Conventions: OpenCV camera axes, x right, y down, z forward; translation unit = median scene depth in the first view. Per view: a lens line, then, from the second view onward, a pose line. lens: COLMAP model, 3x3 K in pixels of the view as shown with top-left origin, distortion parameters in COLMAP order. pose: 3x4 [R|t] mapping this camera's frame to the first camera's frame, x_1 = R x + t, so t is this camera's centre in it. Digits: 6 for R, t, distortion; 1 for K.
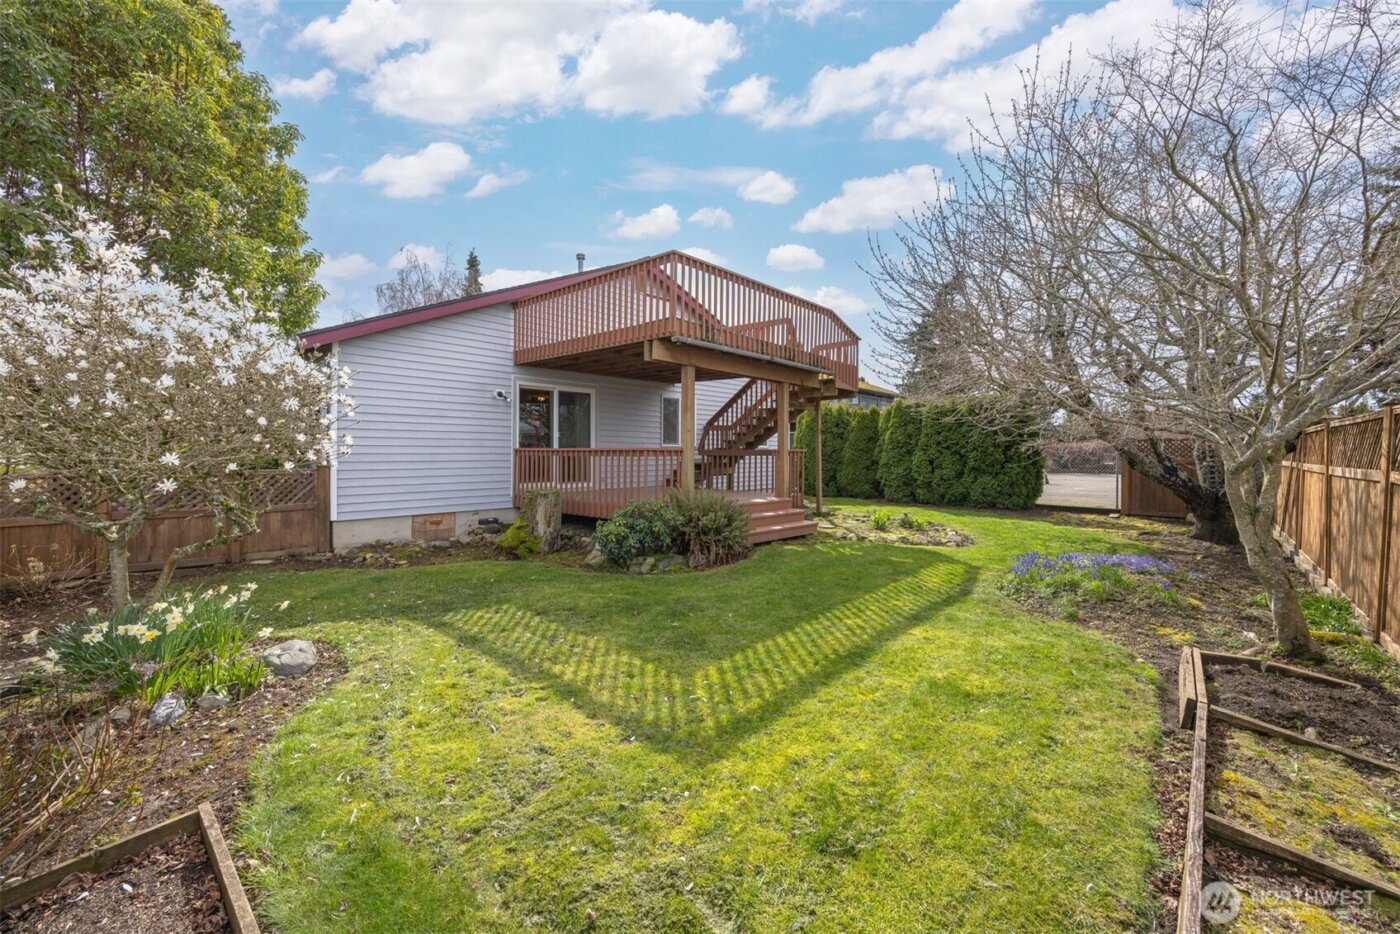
lens RADIAL K [[570.9, 0, 707.1], [0, 570.9, 452.6], [0, 0, 1]] dist [0.000208, 0.000130]
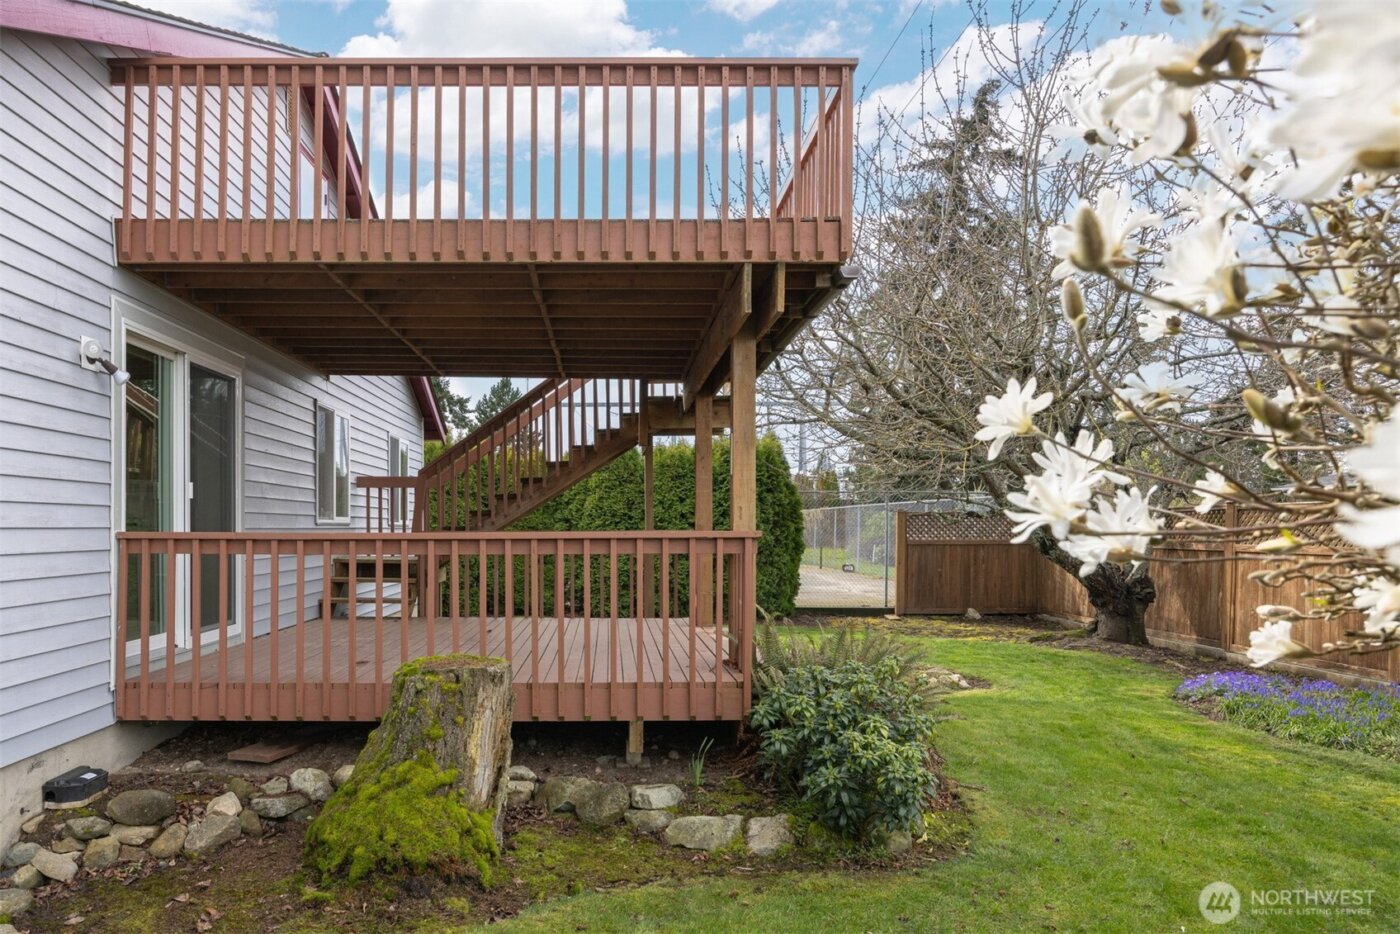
lens RADIAL K [[947.6, 0, 605.2], [0, 947.6, 530.8], [0, 0, 1]] dist [-0.004403, -0.001820]
pose [[0.750177, -0.007611, 0.661194, -0.465520], [0.006357, 0.999971, 0.004298, -0.008865], [-0.661207, 0.000979, 0.750203, 0.428101]]
